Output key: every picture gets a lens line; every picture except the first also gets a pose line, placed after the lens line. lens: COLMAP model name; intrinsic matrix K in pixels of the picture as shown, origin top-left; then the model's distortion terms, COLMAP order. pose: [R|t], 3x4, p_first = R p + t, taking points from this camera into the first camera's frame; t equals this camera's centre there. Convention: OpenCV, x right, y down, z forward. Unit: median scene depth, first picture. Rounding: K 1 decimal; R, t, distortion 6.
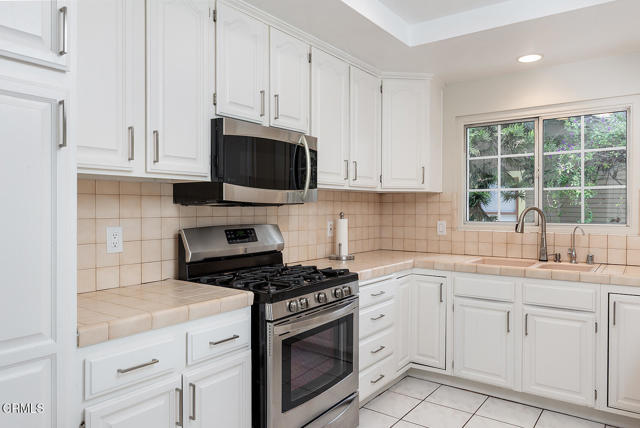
lens RADIAL K [[439.8, 0, 305.9], [0, 439.8, 212.1], [0, 0, 1]] dist [-0.006252, -0.003345]
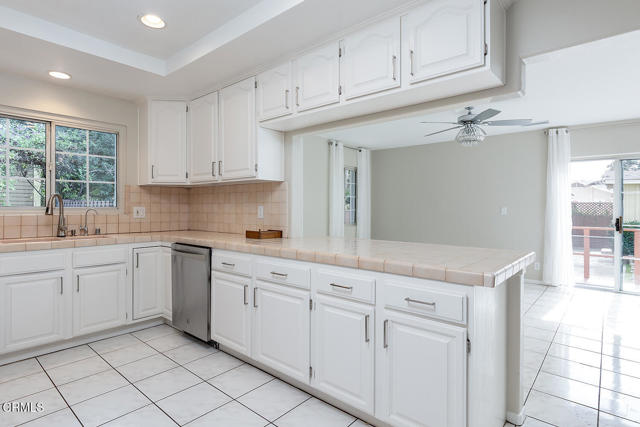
lens RADIAL K [[342.1, 0, 325.1], [0, 342.1, 209.1], [0, 0, 1]] dist [-0.001785, -0.000431]
pose [[0.046038, -0.002741, 0.998936, -0.429563], [0.005037, 0.999984, 0.002512, 0.033784], [-0.998927, 0.004916, 0.046051, 0.197829]]
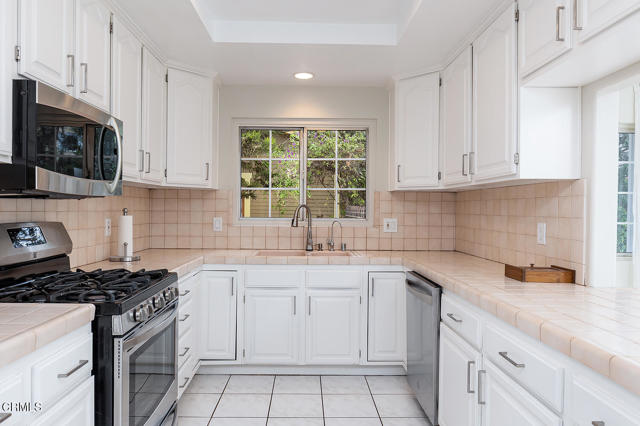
lens RADIAL K [[439.8, 0, 301.3], [0, 439.8, 212.0], [0, 0, 1]] dist [-0.006252, -0.003345]
pose [[0.792437, 0.001495, 0.609951, -0.201903], [-0.003233, 0.999993, 0.001749, 0.006395], [-0.609945, -0.003358, 0.792437, 0.083862]]
